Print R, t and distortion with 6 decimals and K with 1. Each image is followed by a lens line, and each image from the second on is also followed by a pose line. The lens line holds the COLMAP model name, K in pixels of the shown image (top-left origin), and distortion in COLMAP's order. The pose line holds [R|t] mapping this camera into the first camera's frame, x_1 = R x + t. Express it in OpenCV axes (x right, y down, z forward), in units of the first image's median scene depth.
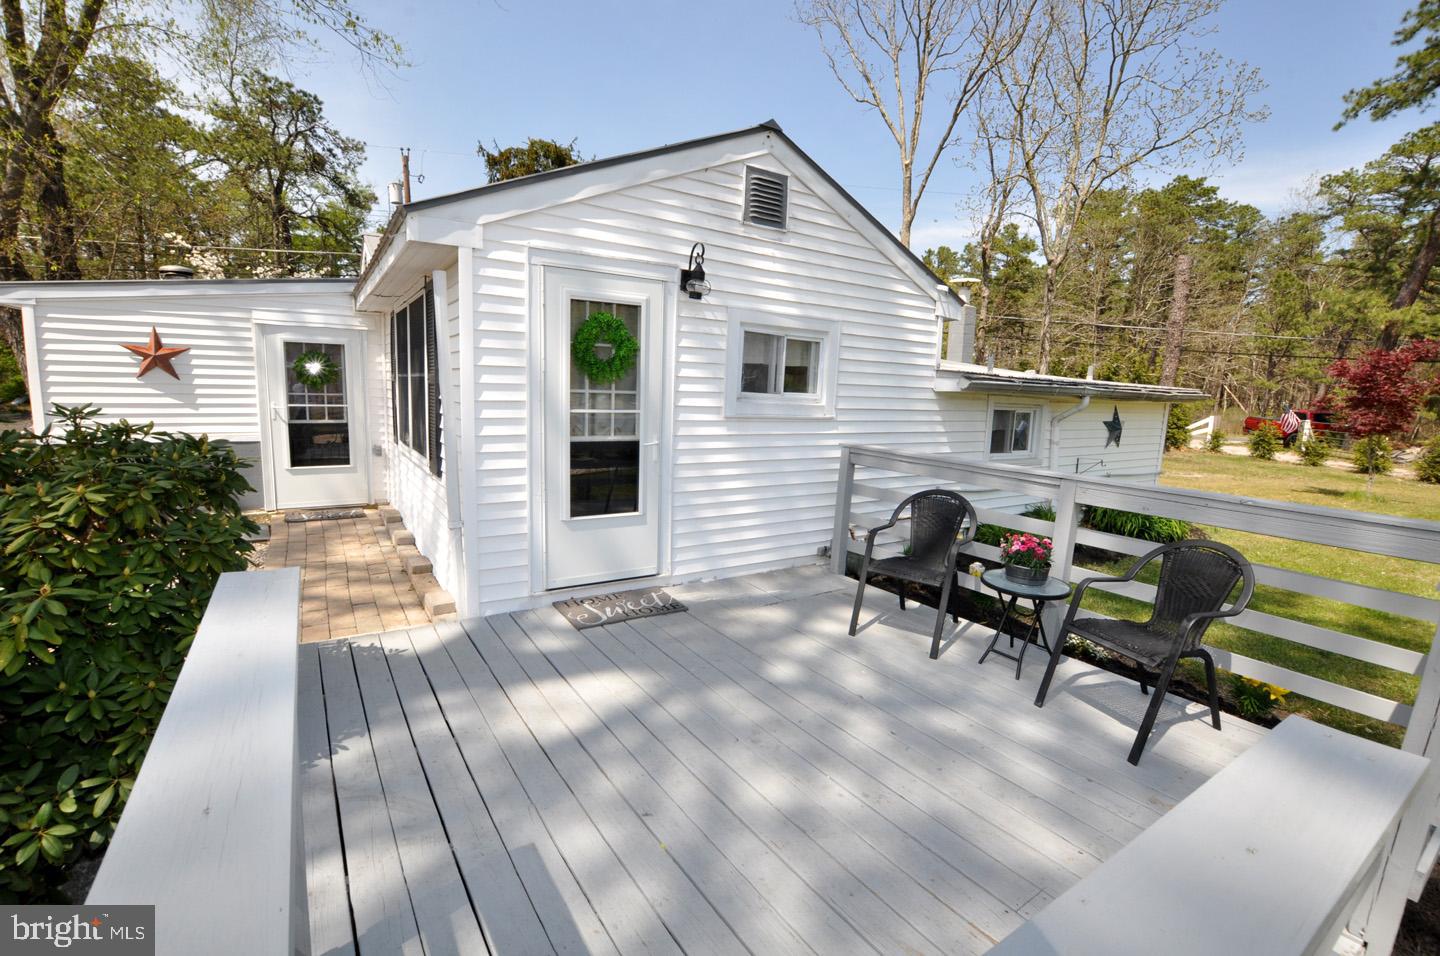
lens RADIAL K [[631.1, 0, 721.9], [0, 631.1, 481.7], [0, 0, 1]] dist [-0.033178, 0.004592]
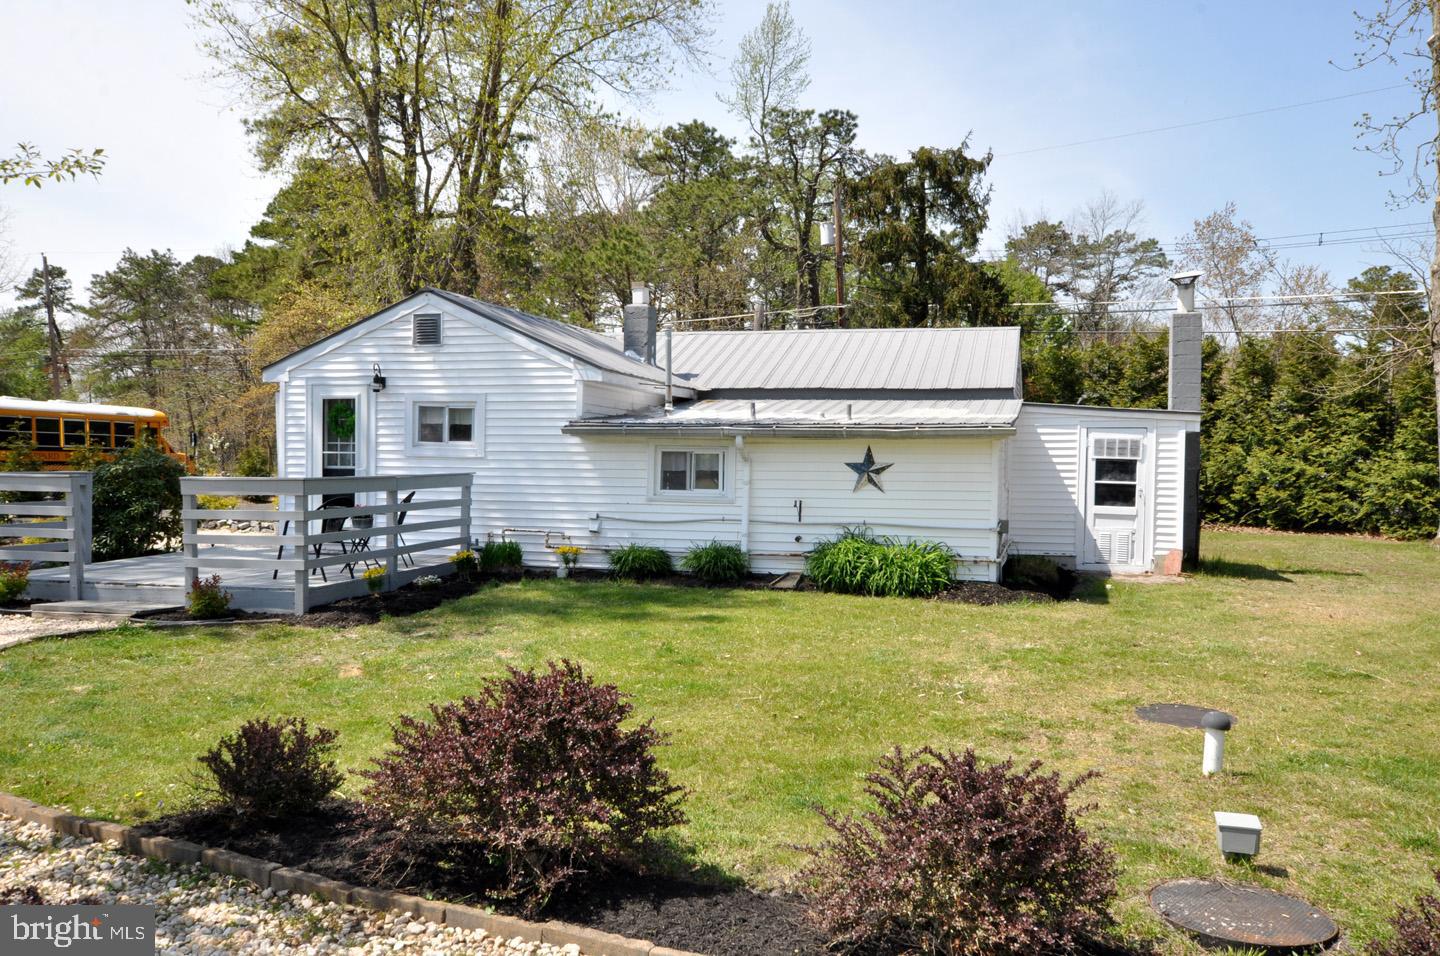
lens RADIAL K [[1193.7, 0, 726.8], [0, 1193.7, 484.8], [0, 0, 1]] dist [0.027793, 0.010266]
pose [[0.658296, -0.013052, -0.752646, 2.210133], [-0.098615, 0.989737, -0.103416, 0.163808], [0.746271, 0.142300, 0.650253, -0.329605]]
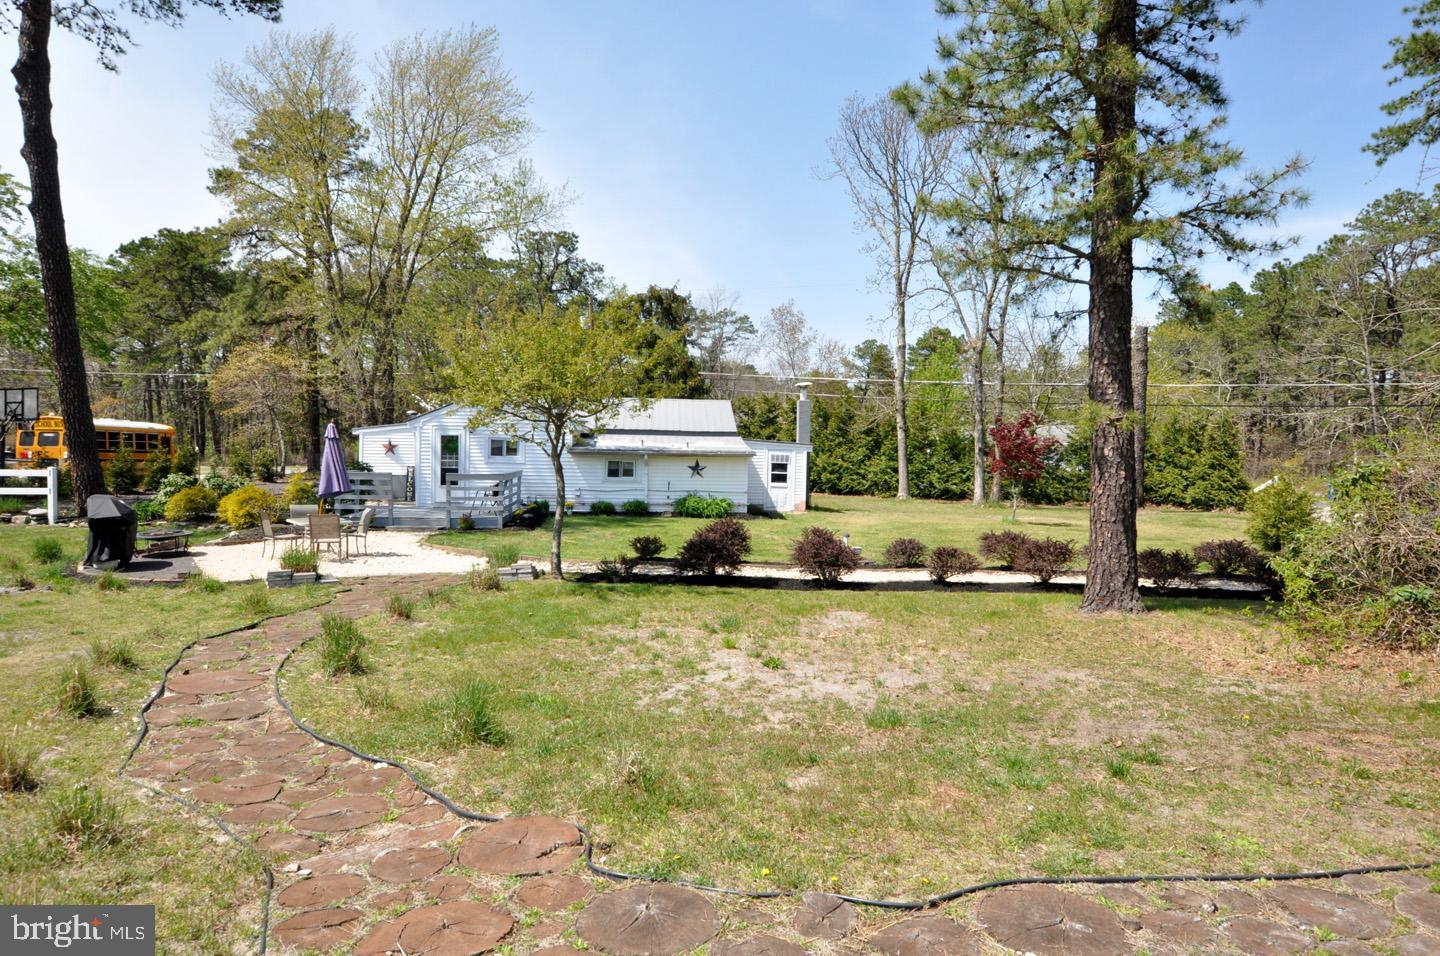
lens RADIAL K [[916.5, 0, 720.0], [0, 916.5, 478.0], [0, 0, 1]] dist [-0.005317, 0.000635]
pose [[0.869443, -0.008801, -0.493955, 2.863242], [-0.057687, 0.991193, -0.119201, 0.408604], [0.490653, 0.132133, 0.861278, -2.192578]]
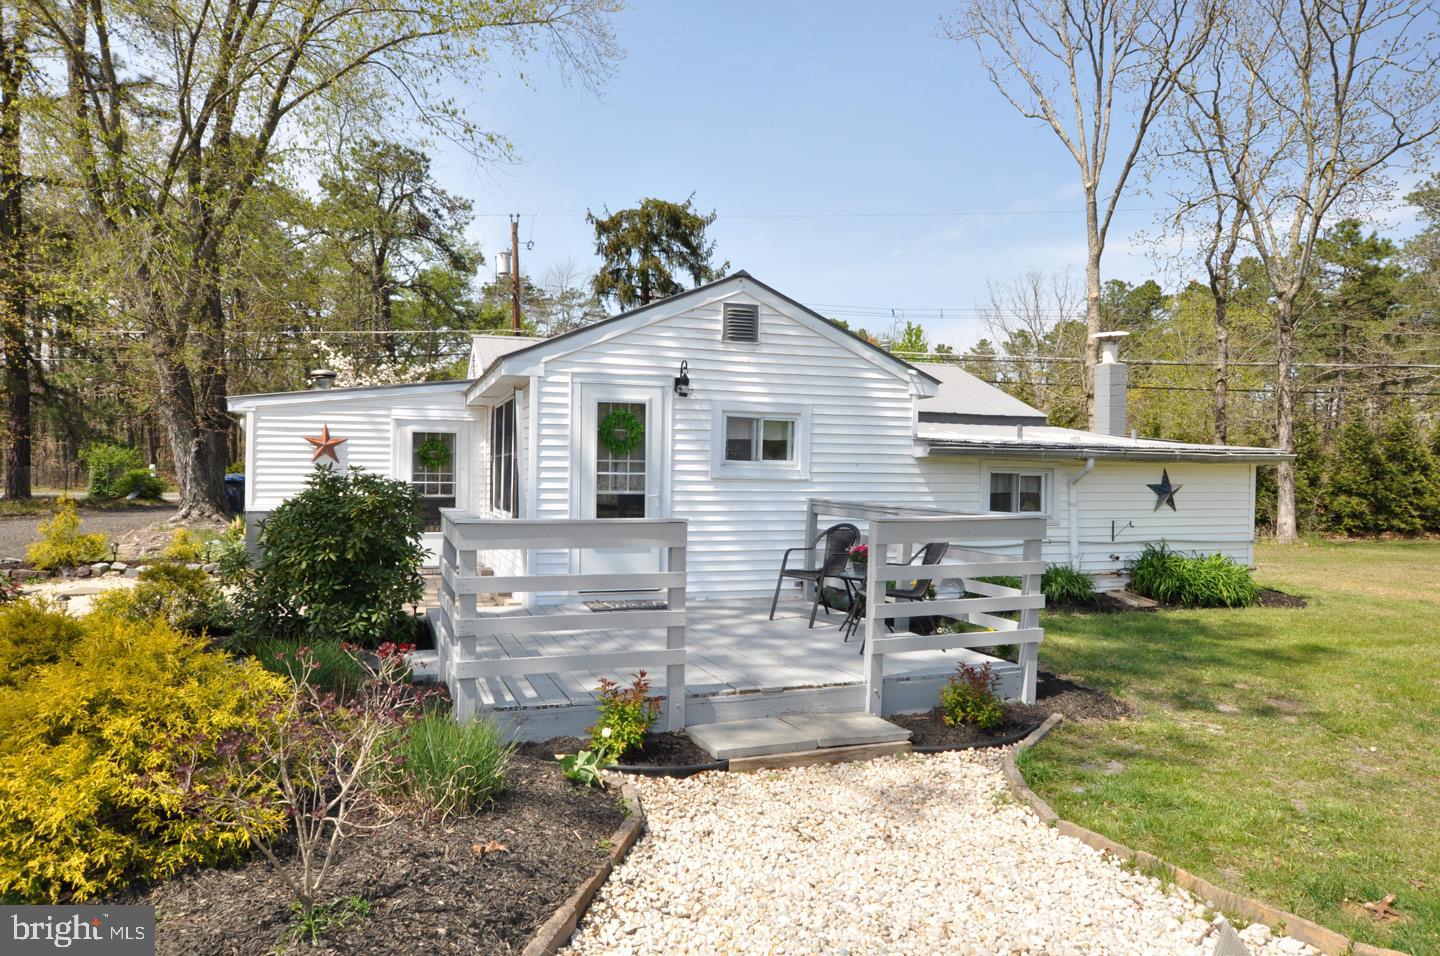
lens RADIAL K [[932.7, 0, 723.6], [0, 932.7, 489.7], [0, 0, 1]] dist [-0.001959, -0.002741]
pose [[0.971756, -0.018068, -0.235295, 0.372536], [-0.013749, 0.991037, -0.132881, 0.141361], [0.235587, 0.132363, 0.962797, -0.697846]]
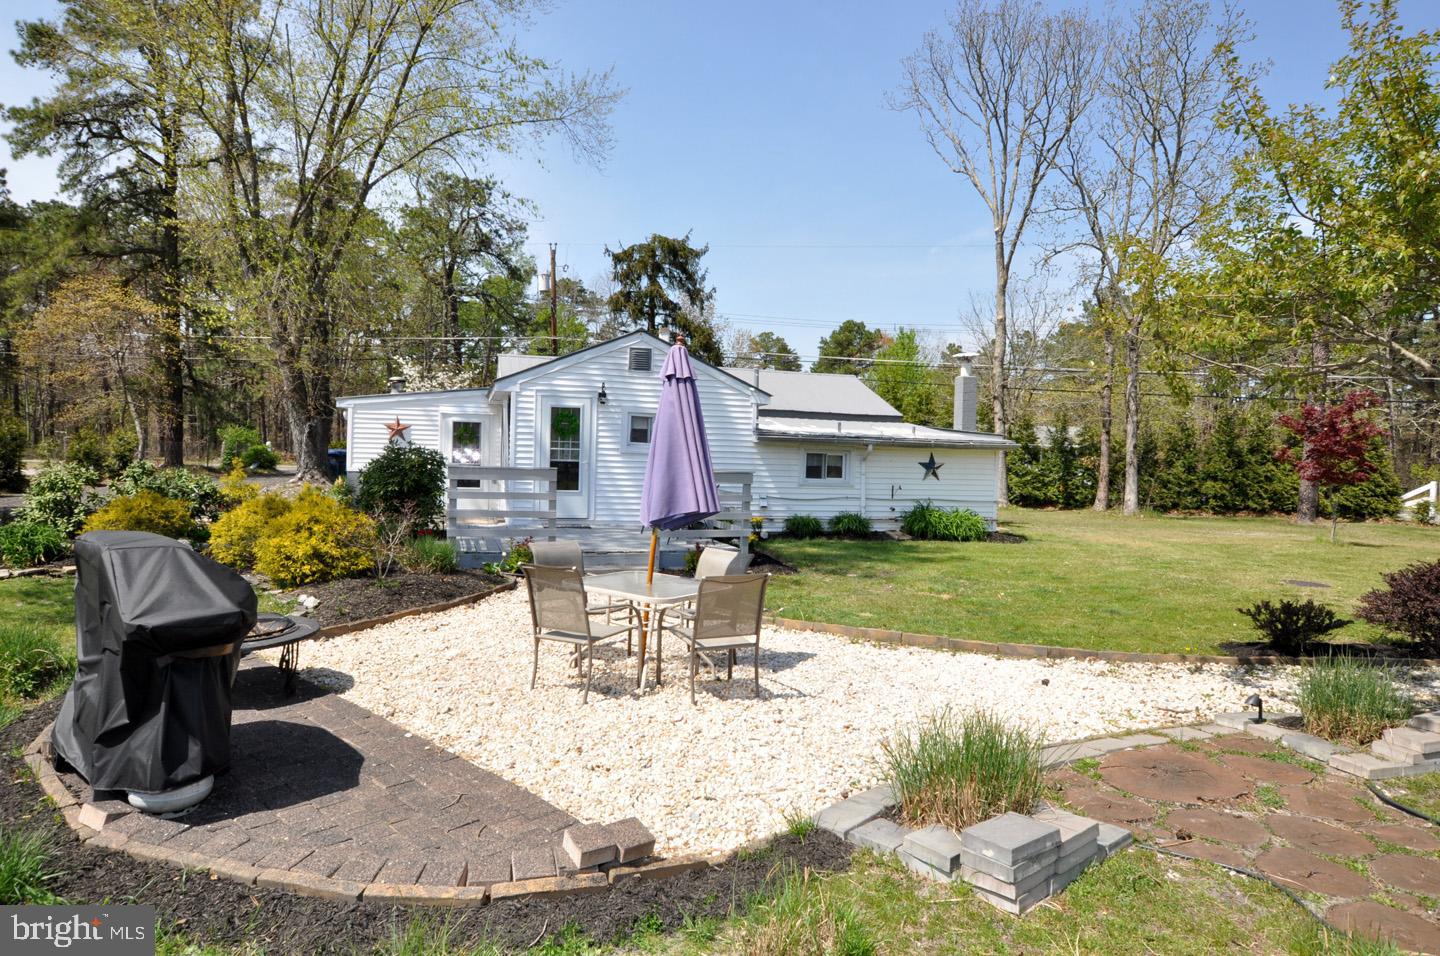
lens RADIAL K [[891.5, 0, 725.0], [0, 891.5, 488.7], [0, 0, 1]] dist [-0.008023, -0.000863]
pose [[0.956277, 0.002613, -0.292449, 0.964756], [-0.038031, 0.992581, -0.115488, 0.284338], [0.289978, 0.121561, 0.949282, -1.435542]]
